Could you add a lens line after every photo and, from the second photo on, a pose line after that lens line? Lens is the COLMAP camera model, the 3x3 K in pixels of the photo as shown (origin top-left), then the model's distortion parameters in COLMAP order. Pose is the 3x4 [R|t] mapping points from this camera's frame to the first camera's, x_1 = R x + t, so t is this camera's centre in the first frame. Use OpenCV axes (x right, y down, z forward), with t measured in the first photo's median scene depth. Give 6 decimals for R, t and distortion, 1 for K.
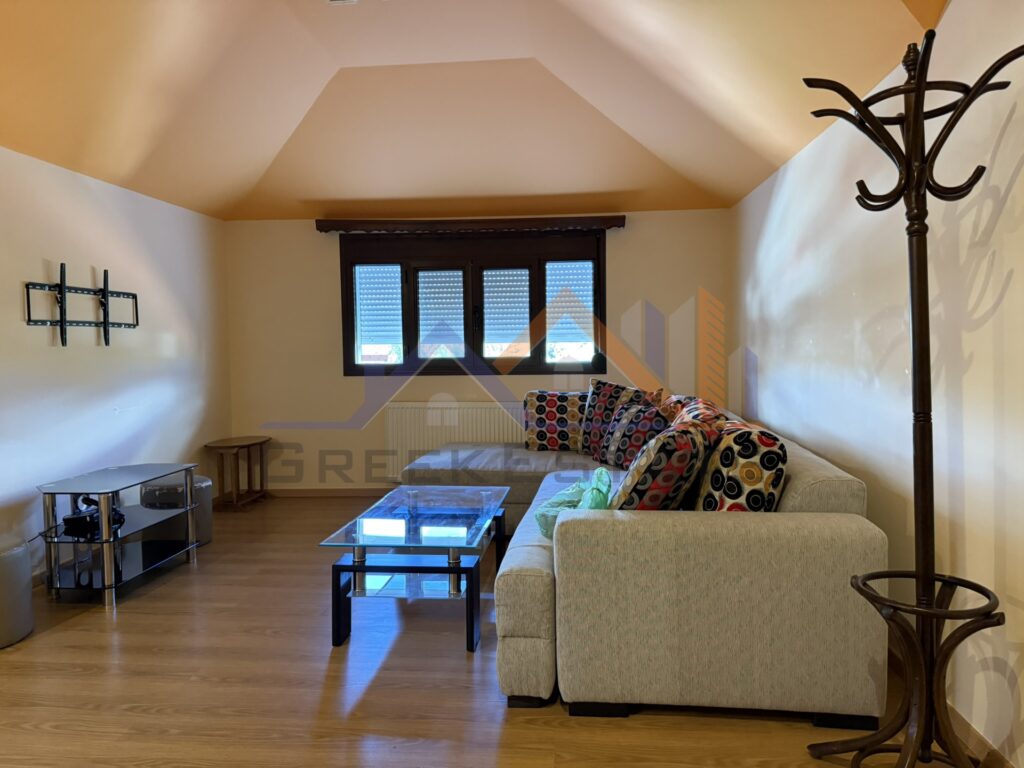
lens RADIAL K [[743.1, 0, 512.0], [0, 743.1, 384.0], [0, 0, 1]] dist [0.065979, -0.000411]
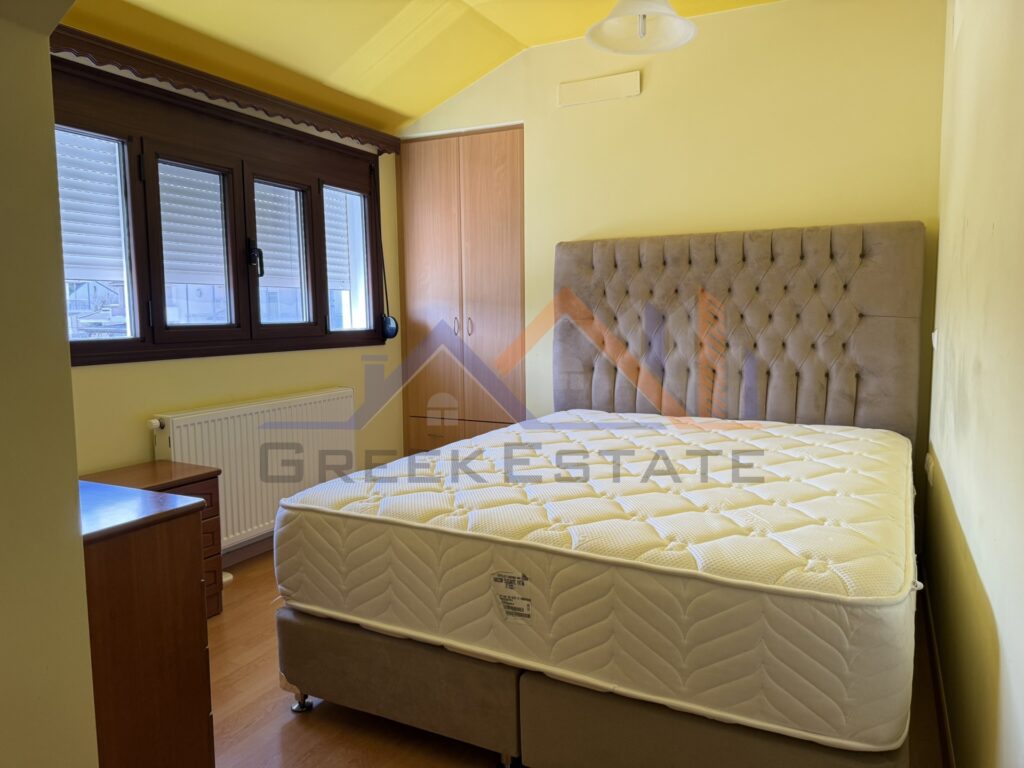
lens RADIAL K [[740.2, 0, 512.0], [0, 740.2, 384.0], [0, 0, 1]] dist [-0.007207, -0.004302]
pose [[0.346256, -0.084822, 0.934298, -0.539499], [0.054140, 0.996051, 0.070364, -0.017026], [-0.936577, 0.026219, 0.349481, 0.581525]]
